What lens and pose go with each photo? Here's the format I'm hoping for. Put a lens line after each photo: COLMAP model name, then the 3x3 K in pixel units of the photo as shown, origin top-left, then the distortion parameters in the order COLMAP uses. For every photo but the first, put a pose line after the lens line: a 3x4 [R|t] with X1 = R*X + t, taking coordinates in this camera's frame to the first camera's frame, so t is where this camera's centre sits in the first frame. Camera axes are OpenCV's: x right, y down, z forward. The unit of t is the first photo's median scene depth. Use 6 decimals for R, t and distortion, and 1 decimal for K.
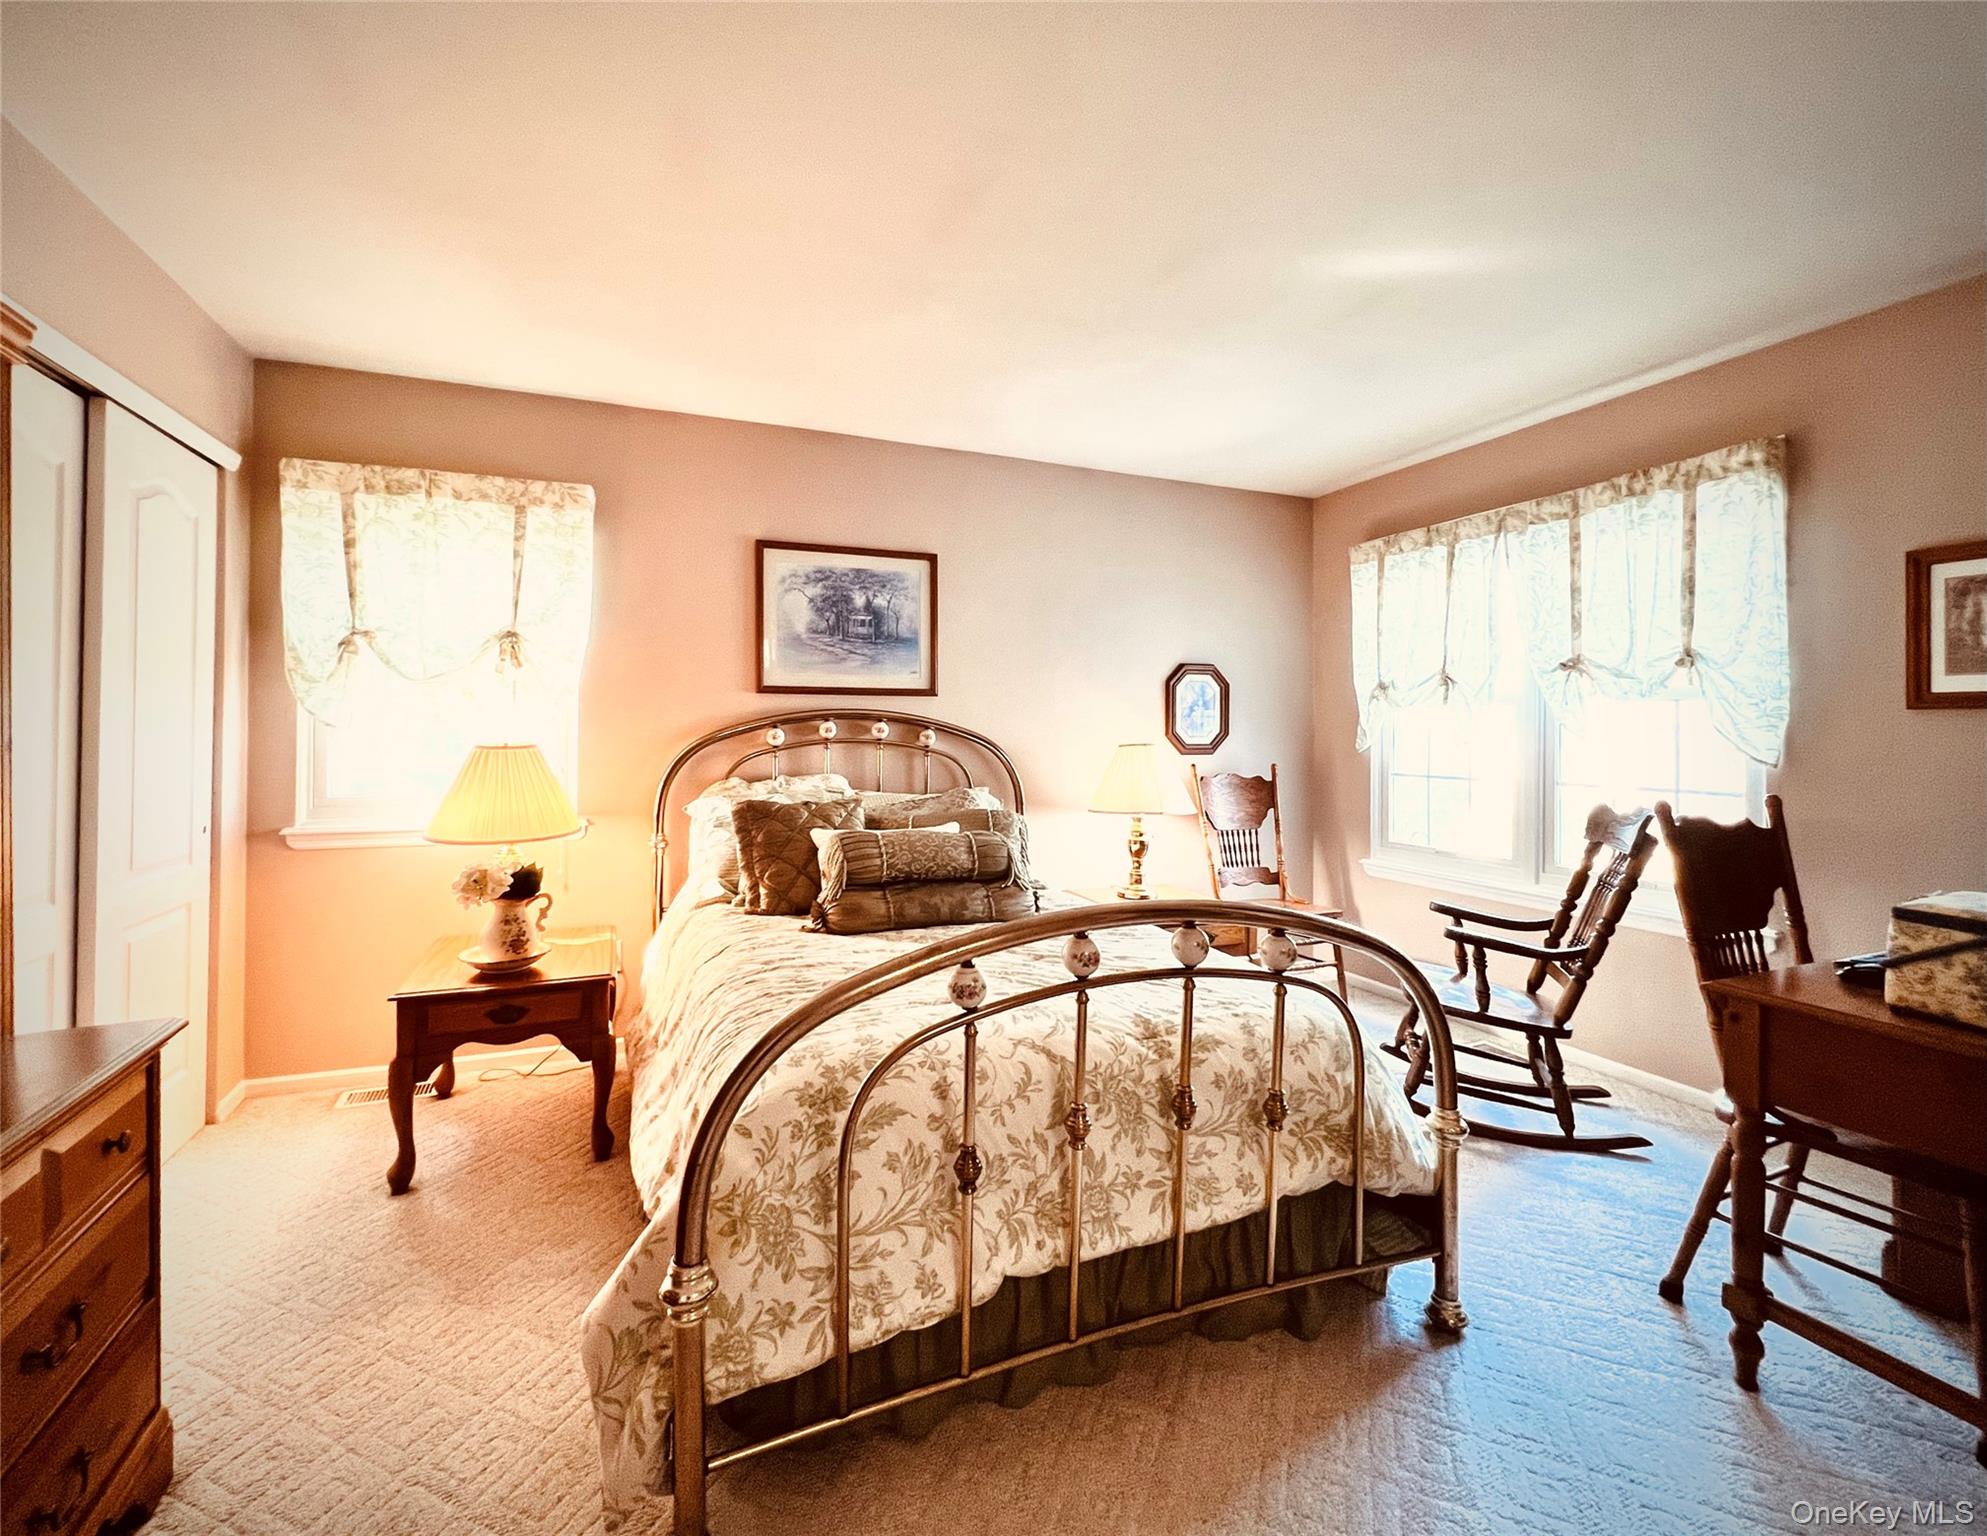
lens RADIAL K [[853.4, 0, 991.6], [0, 853.4, 726.3], [0, 0, 1]] dist [-0.001020, 0.000193]
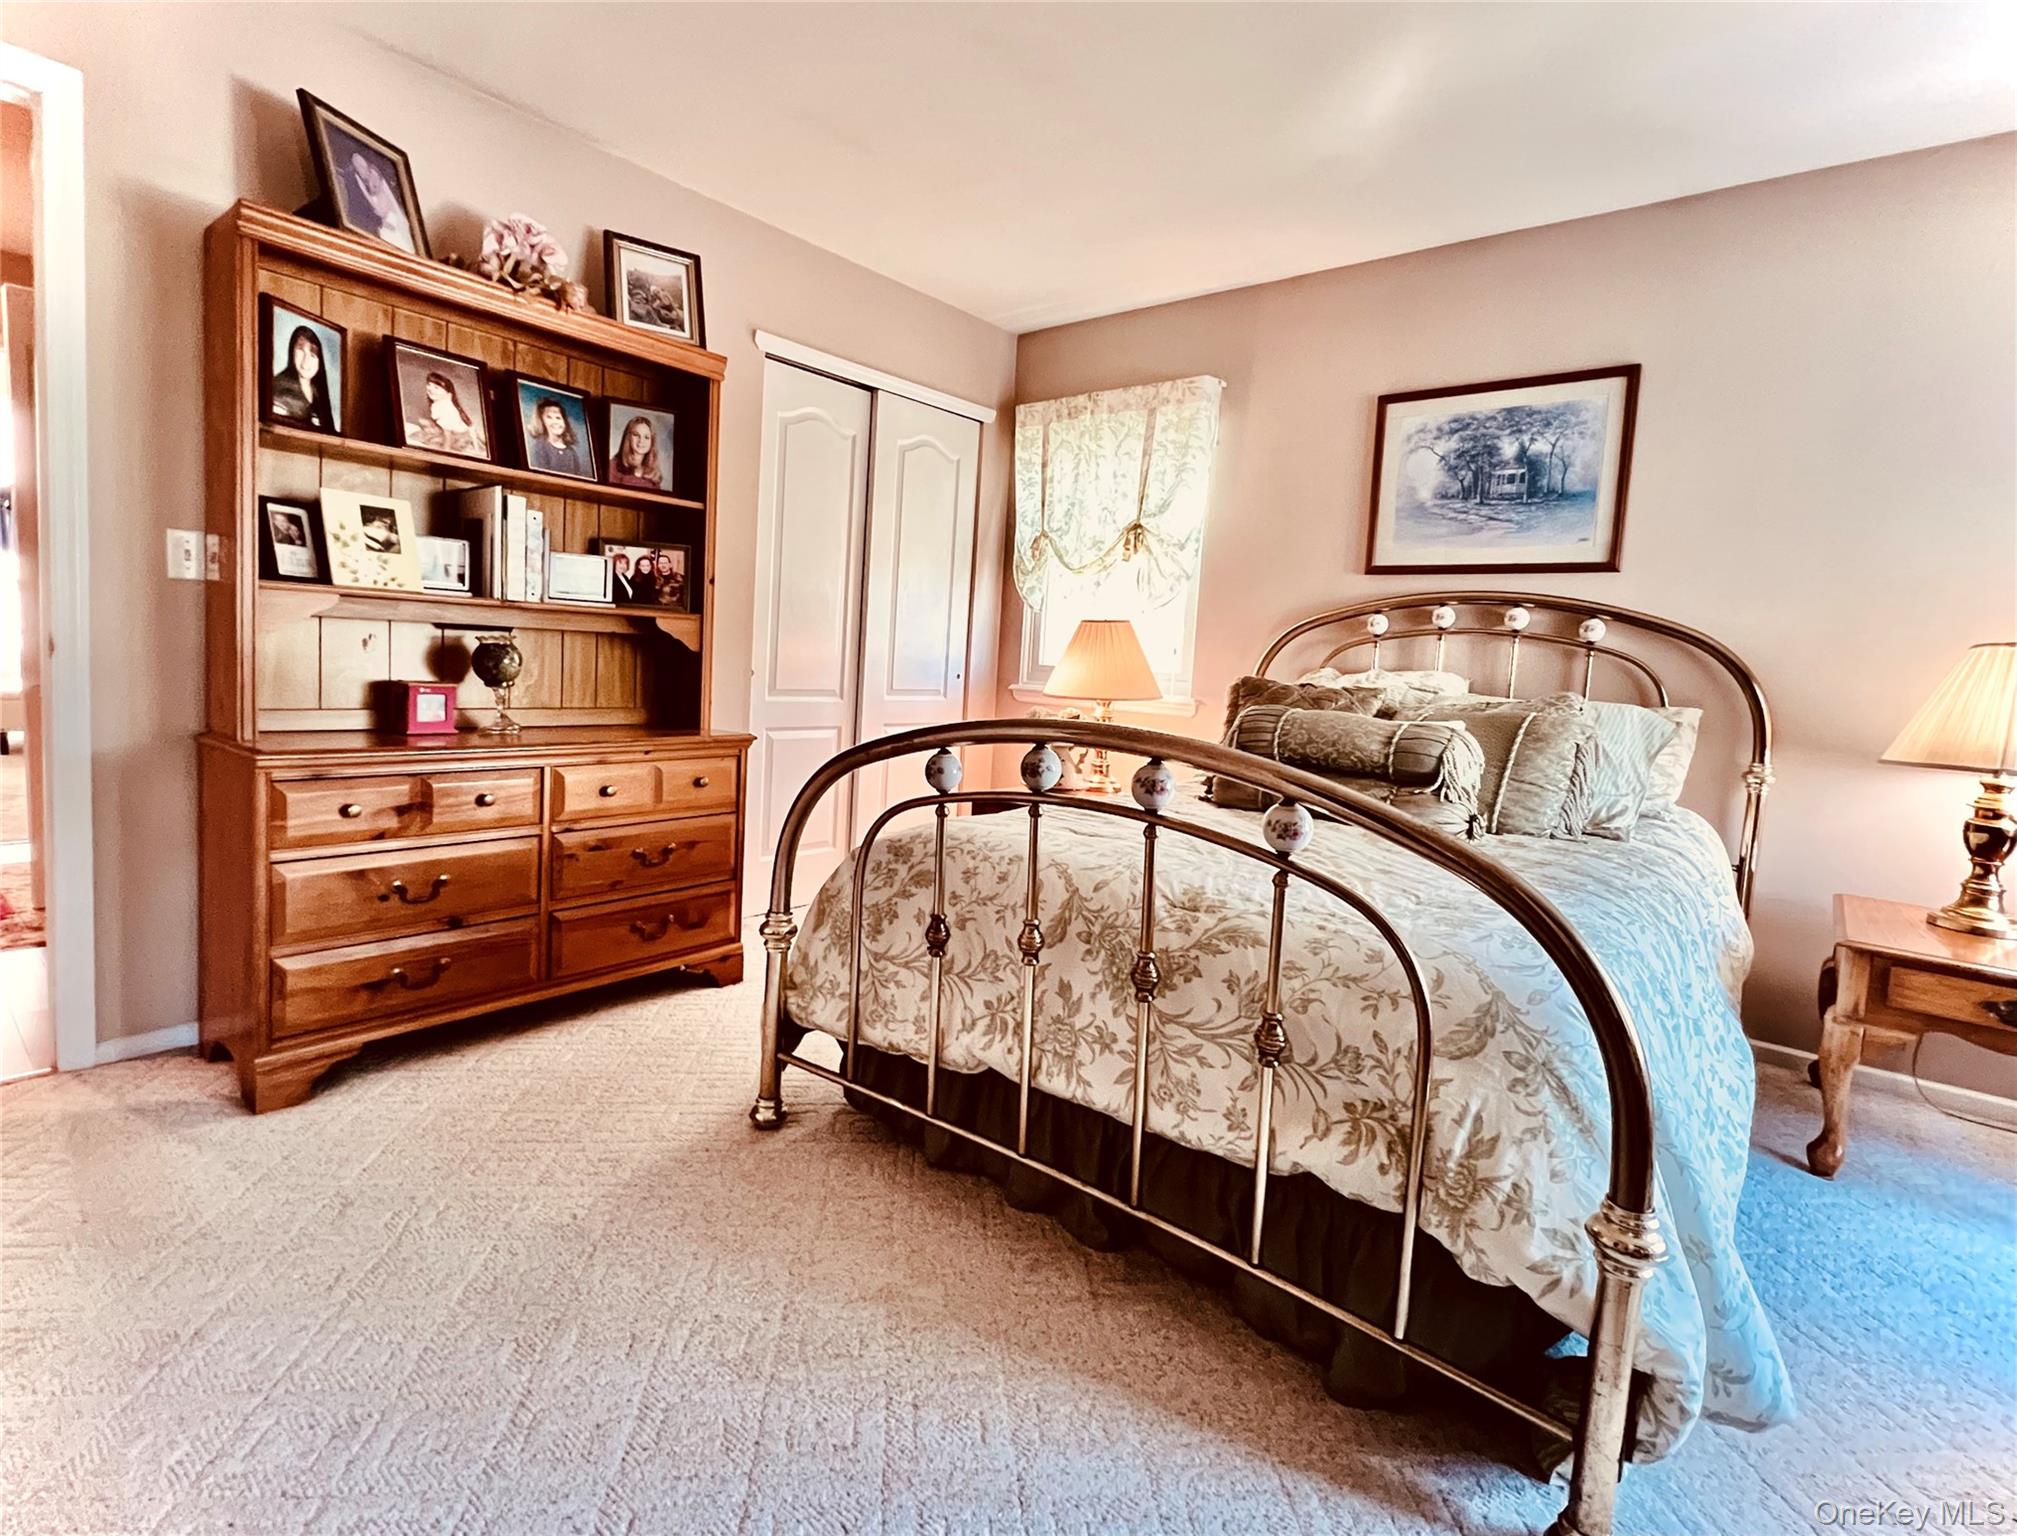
lens RADIAL K [[991.8, 0, 1005.9], [0, 991.8, 733.2], [0, 0, 1]] dist [-0.004755, -0.000613]
pose [[0.483563, 0.089071, -0.870766, 0.445870], [-0.045234, 0.996023, 0.076763, 0.061806], [0.874140, 0.002268, 0.485669, 0.181320]]
